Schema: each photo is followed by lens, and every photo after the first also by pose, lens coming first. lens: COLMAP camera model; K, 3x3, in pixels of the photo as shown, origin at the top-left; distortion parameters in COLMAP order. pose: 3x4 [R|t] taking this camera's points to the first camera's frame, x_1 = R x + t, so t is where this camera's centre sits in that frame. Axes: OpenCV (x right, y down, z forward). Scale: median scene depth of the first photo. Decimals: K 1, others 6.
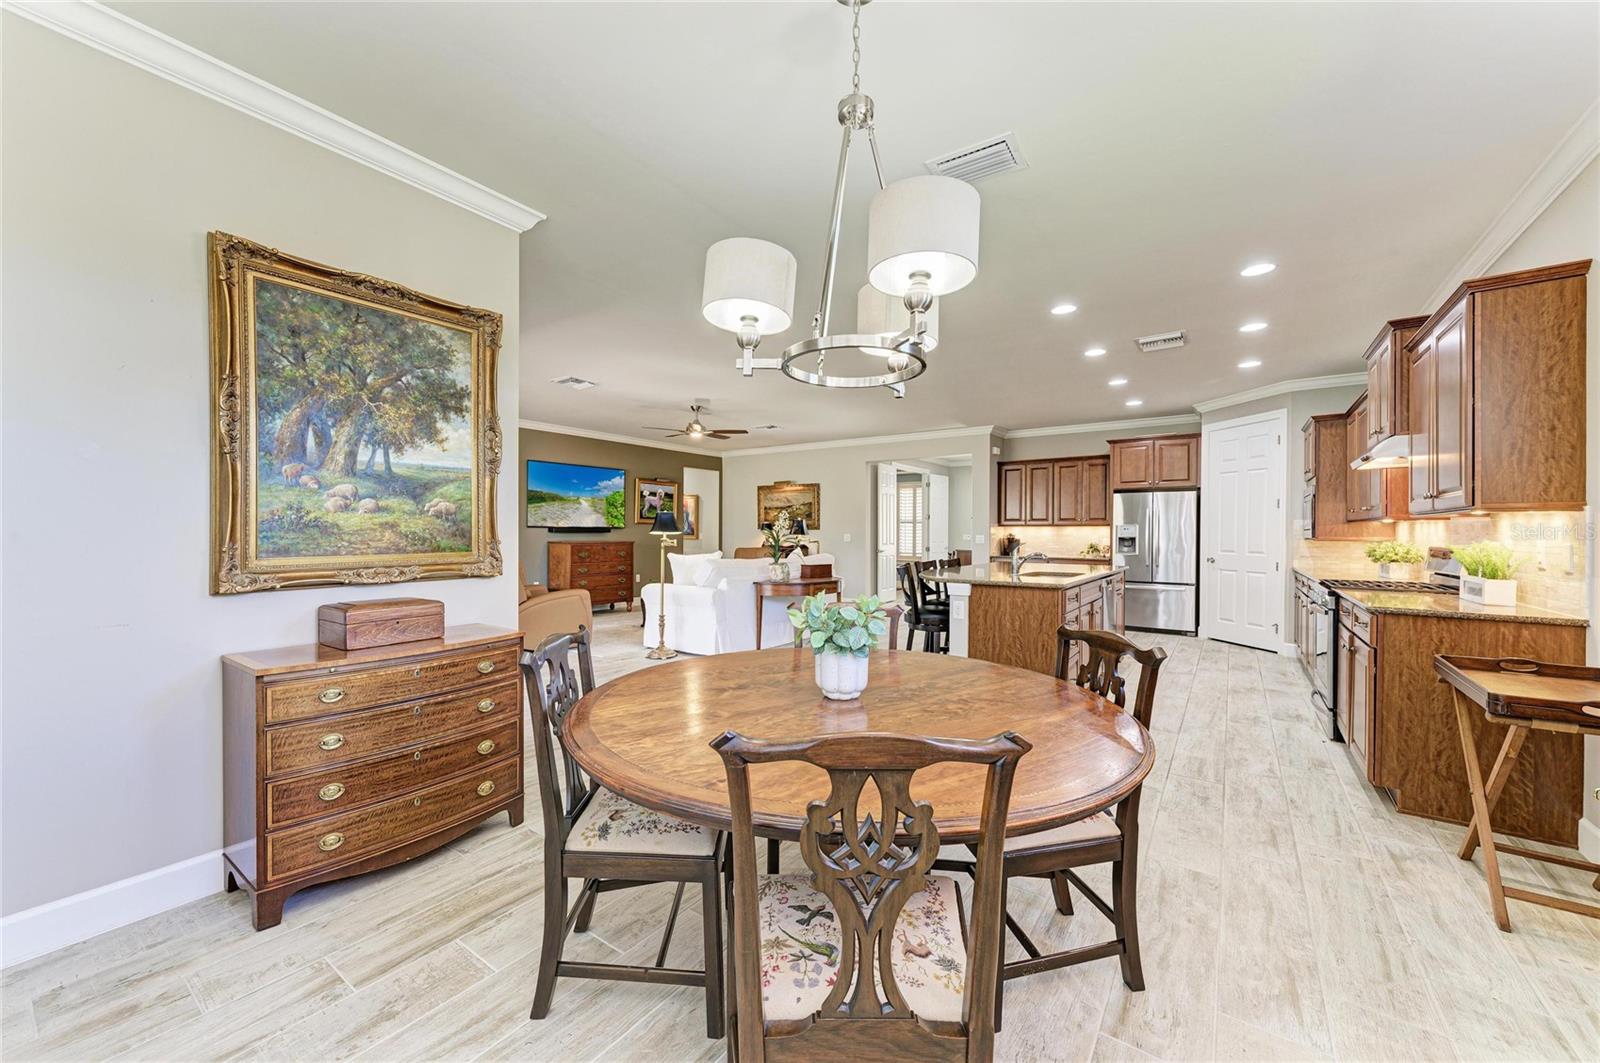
lens RADIAL K [[612.0, 0, 785.4], [0, 612.0, 535.2], [0, 0, 1]] dist [0.014034, -0.002978]
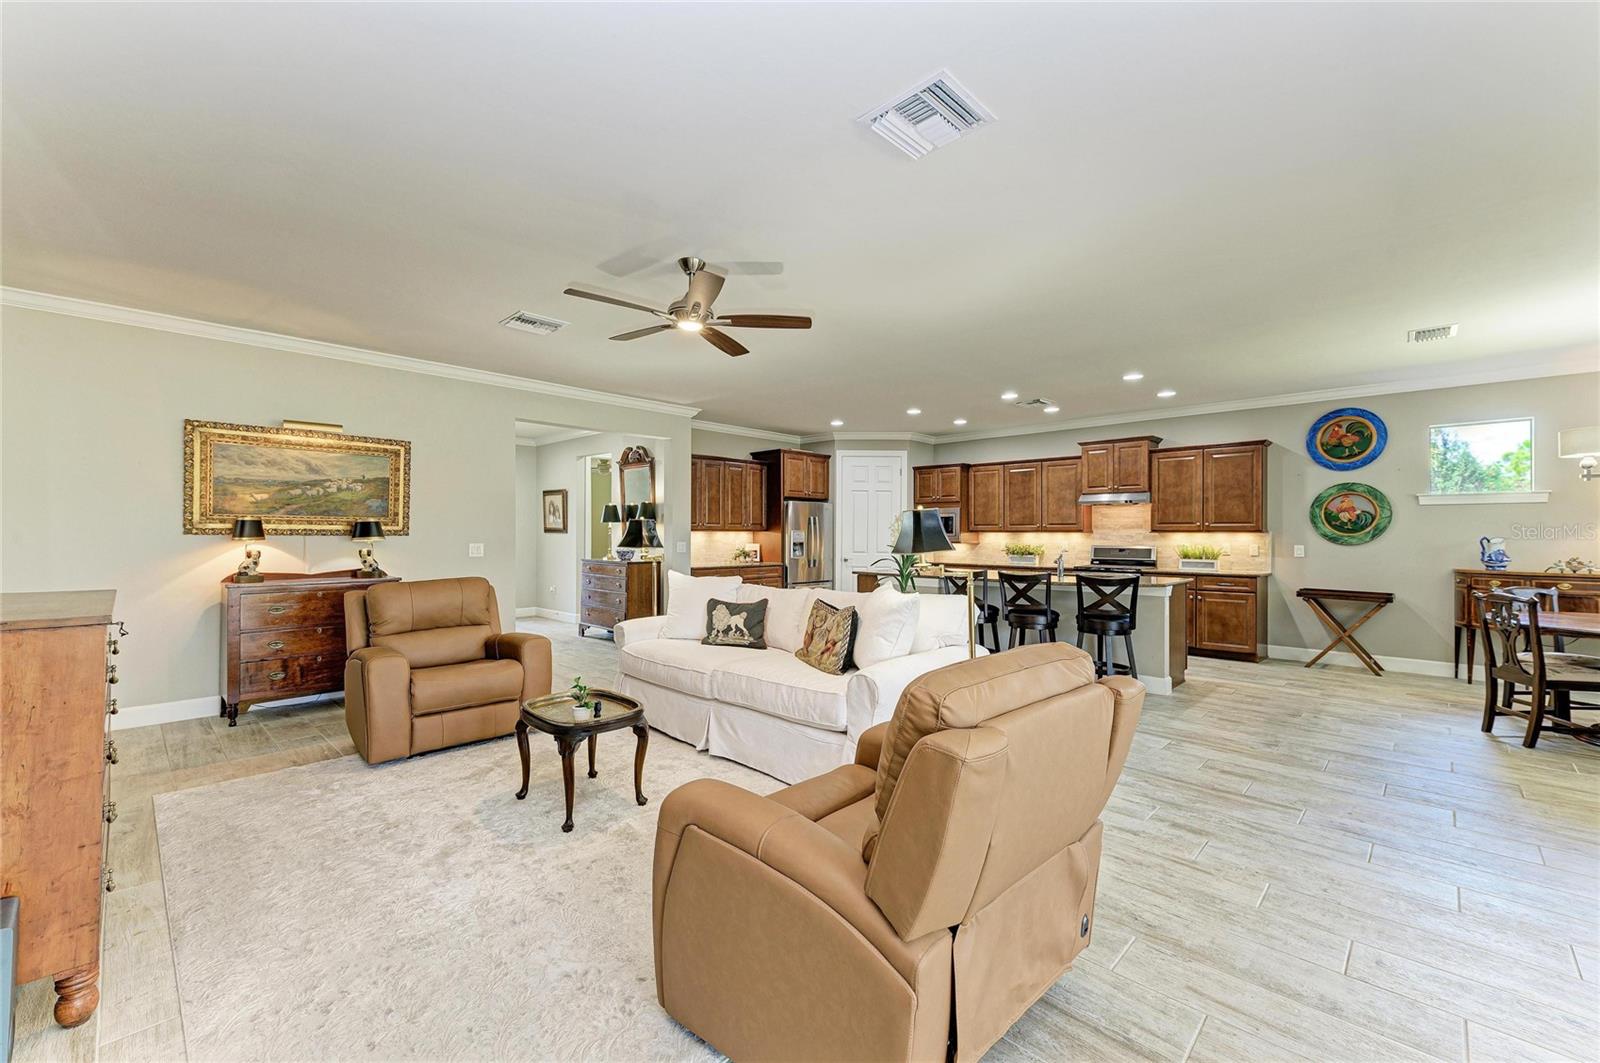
lens RADIAL K [[661.7, 0, 804.5], [0, 661.7, 538.4], [0, 0, 1]] dist [0.012241, -0.002810]
pose [[0.125170, -0.011952, 0.992063, -0.758444], [0.001556, 0.999929, 0.011850, -0.021470], [-0.992134, 0.000061, 0.125180, 1.069308]]
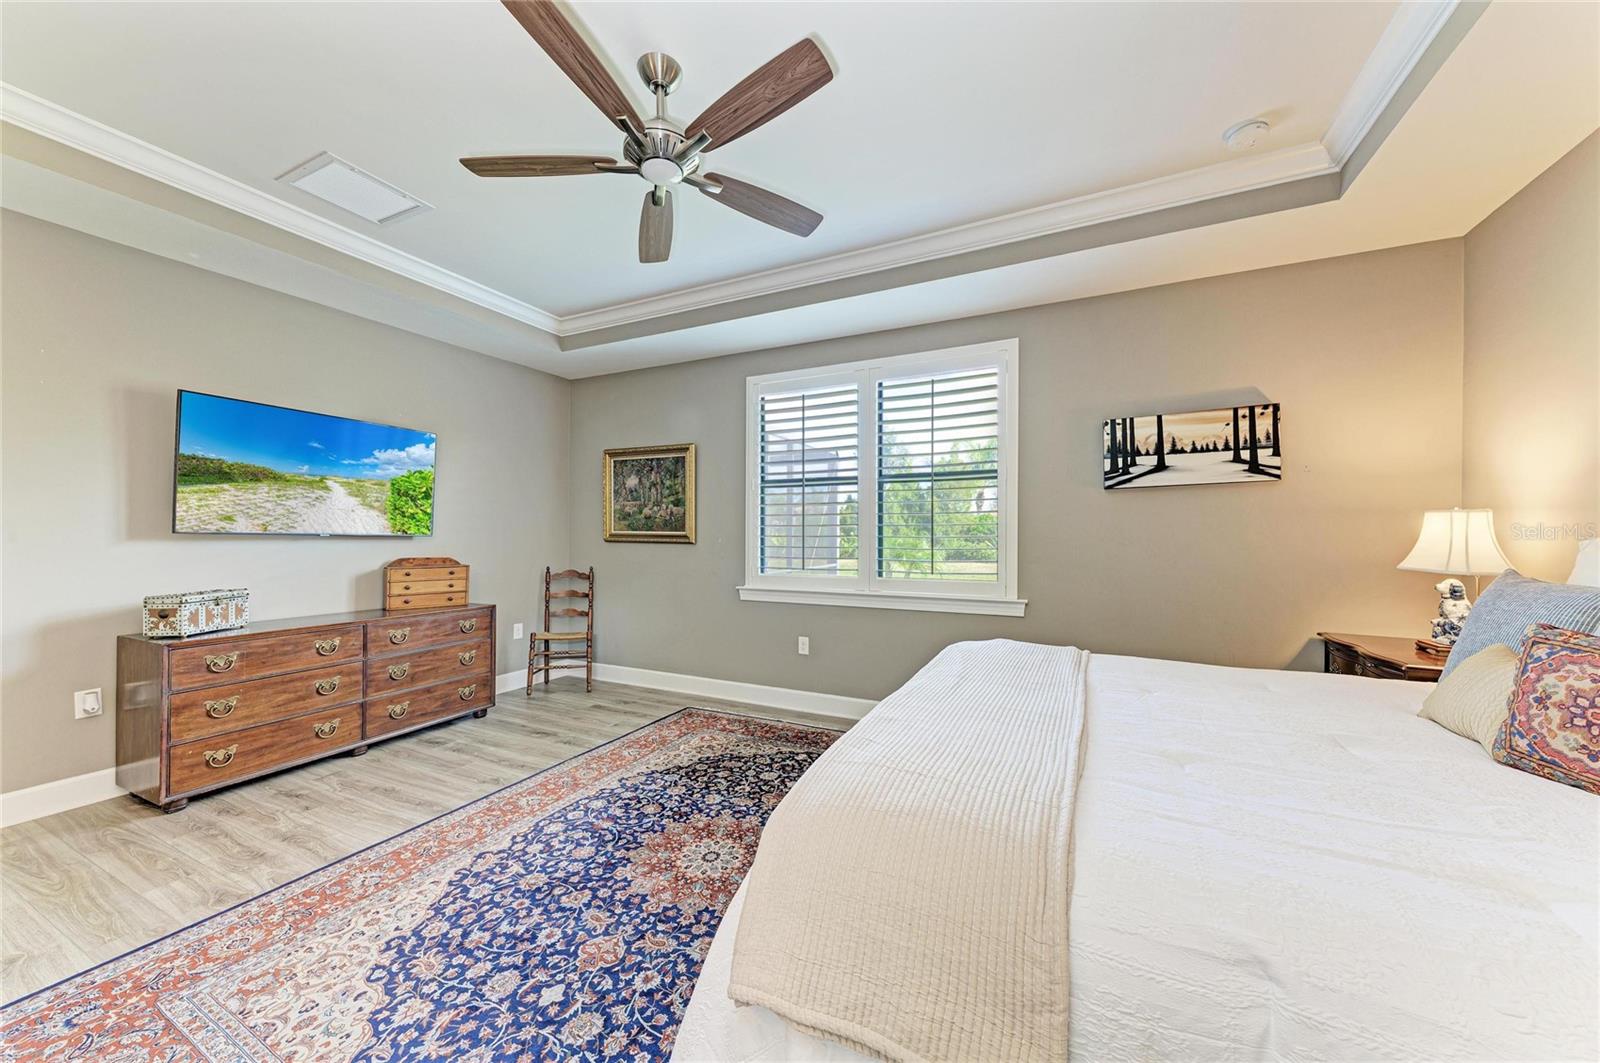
lens RADIAL K [[575.1, 0, 792.1], [0, 575.1, 531.7], [0, 0, 1]] dist [0.012293, -0.003561]
pose [[0.984175, 0.016534, 0.176427, -0.046442], [-0.013801, 0.999765, -0.016706, -0.019070], [-0.176662, 0.014007, 0.984172, 0.681225]]
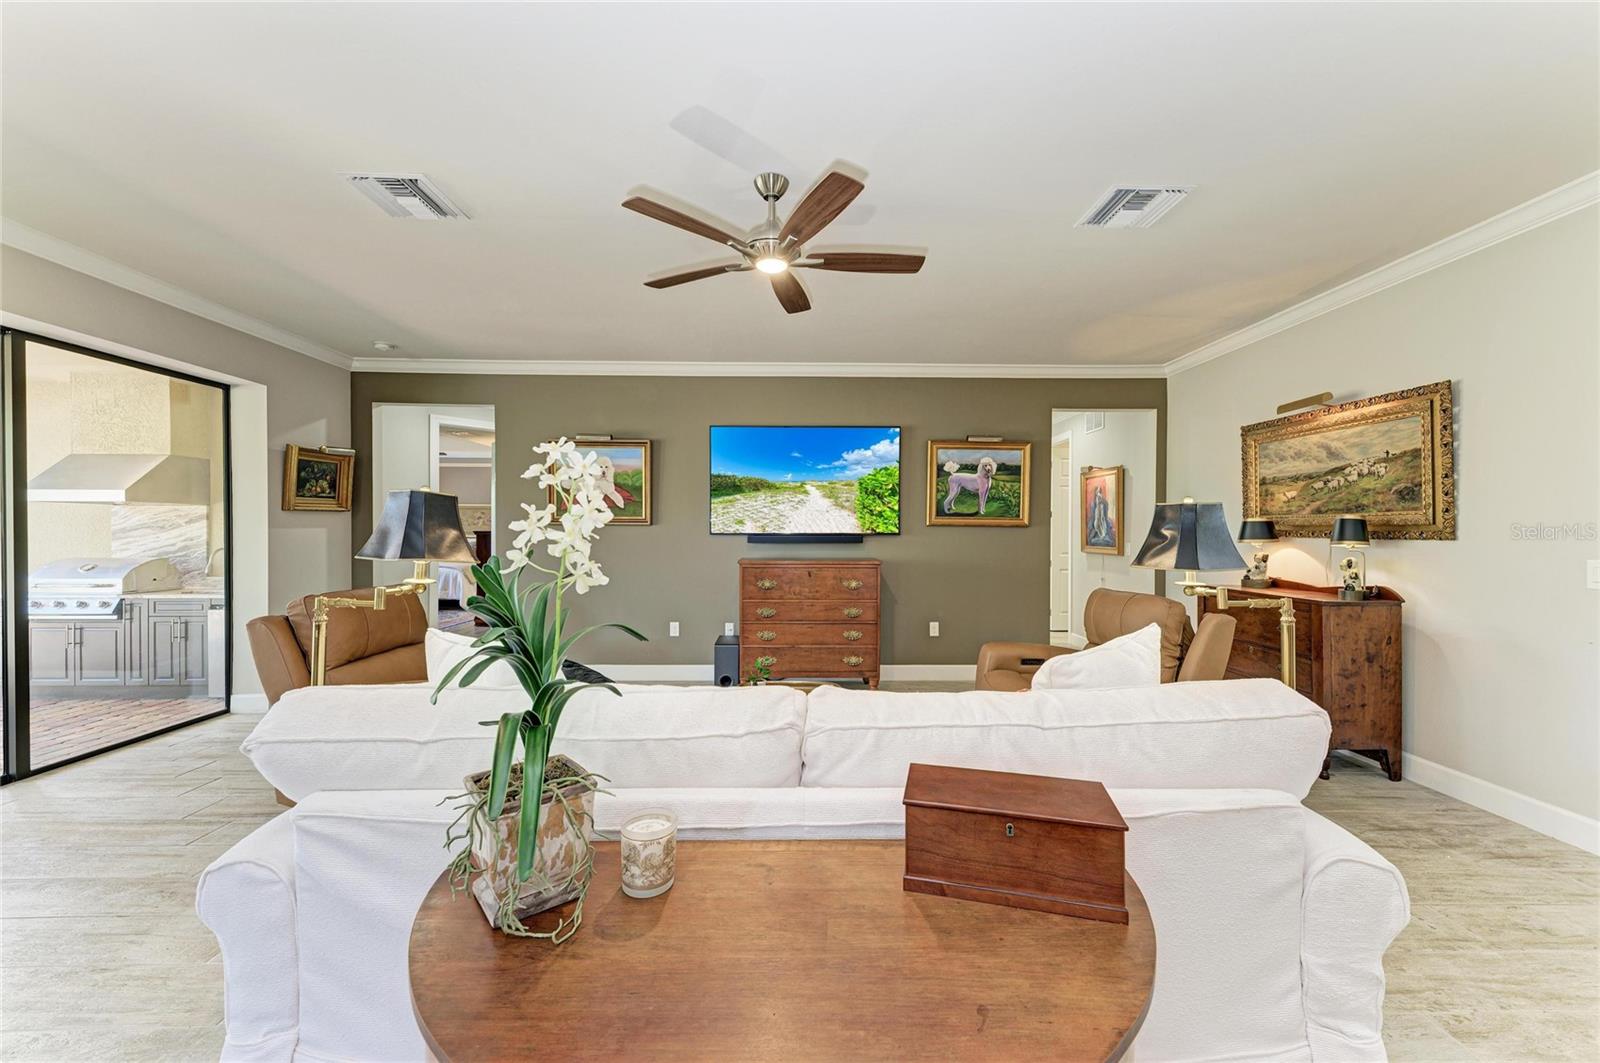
lens RADIAL K [[575.1, 0, 802.0], [0, 575.1, 539.4], [0, 0, 1]] dist [0.012293, -0.003561]
pose [[0.604726, 0.008565, -0.796387, 0.152207], [-0.003216, 0.999960, 0.008312, -0.018432], [0.796427, -0.002466, 0.604730, 1.024129]]
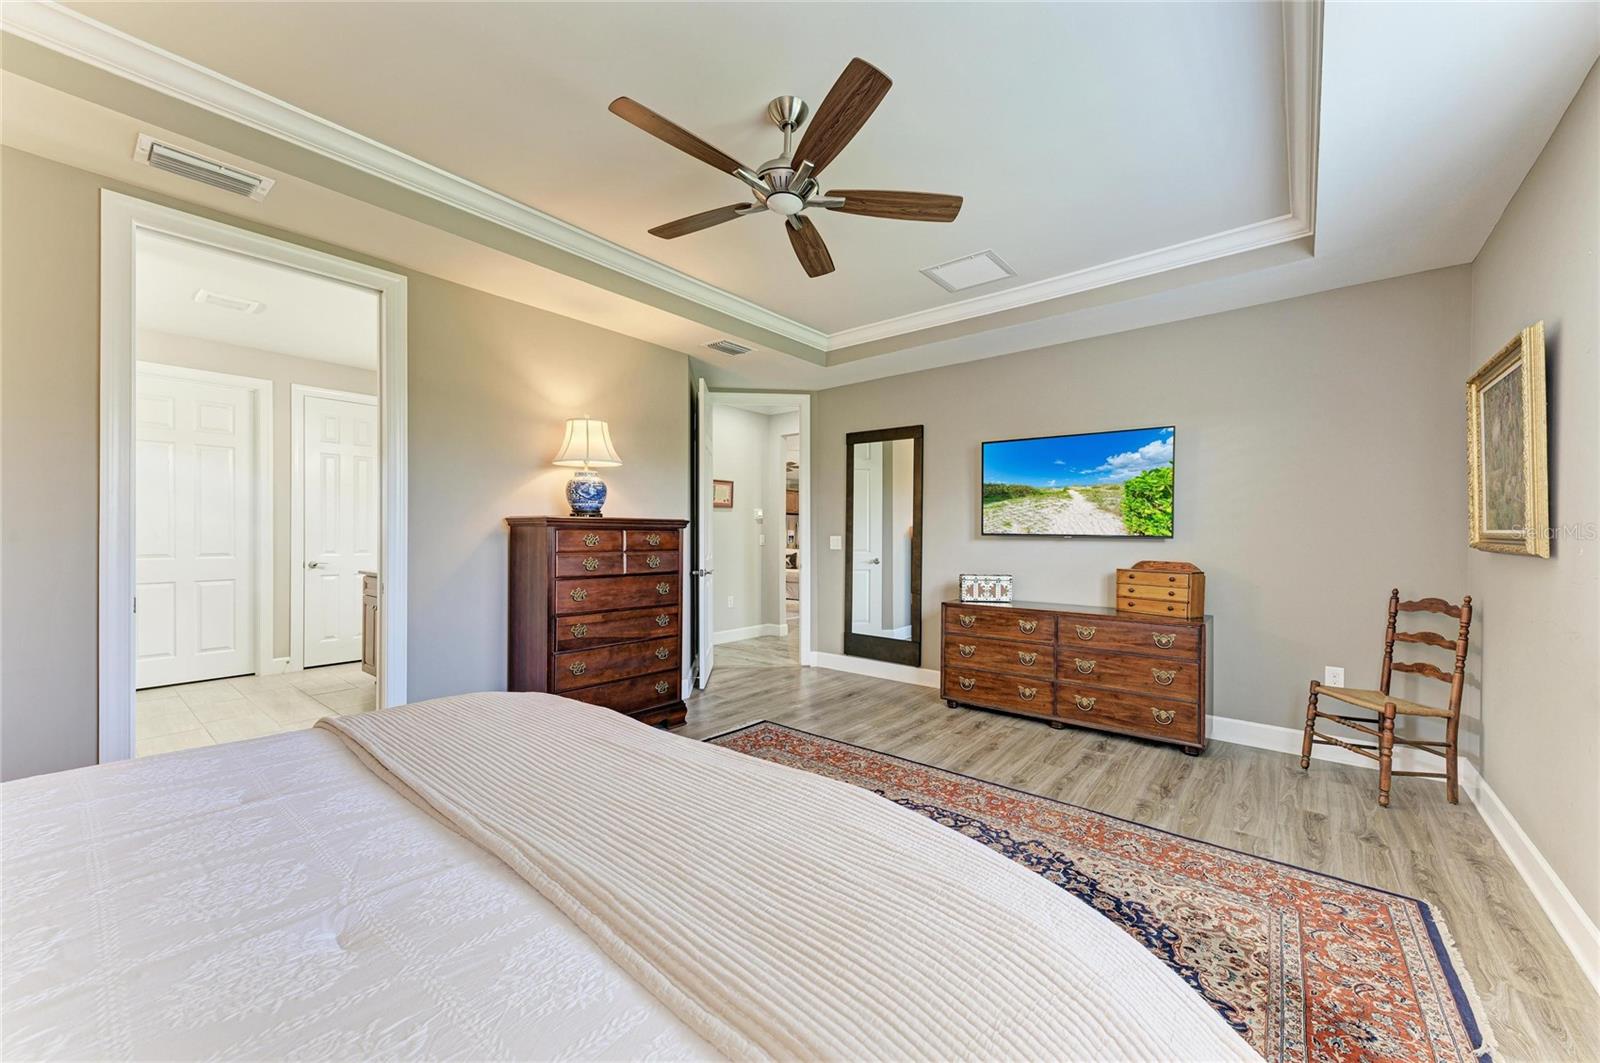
lens RADIAL K [[612.0, 0, 794.0], [0, 612.0, 522.4], [0, 0, 1]] dist [0.014034, -0.002978]
pose [[-0.057704, 0.001892, -0.998332, 0.458017], [-0.005311, 0.999983, 0.002202, -0.040534], [0.998320, 0.005429, -0.057693, 1.167337]]
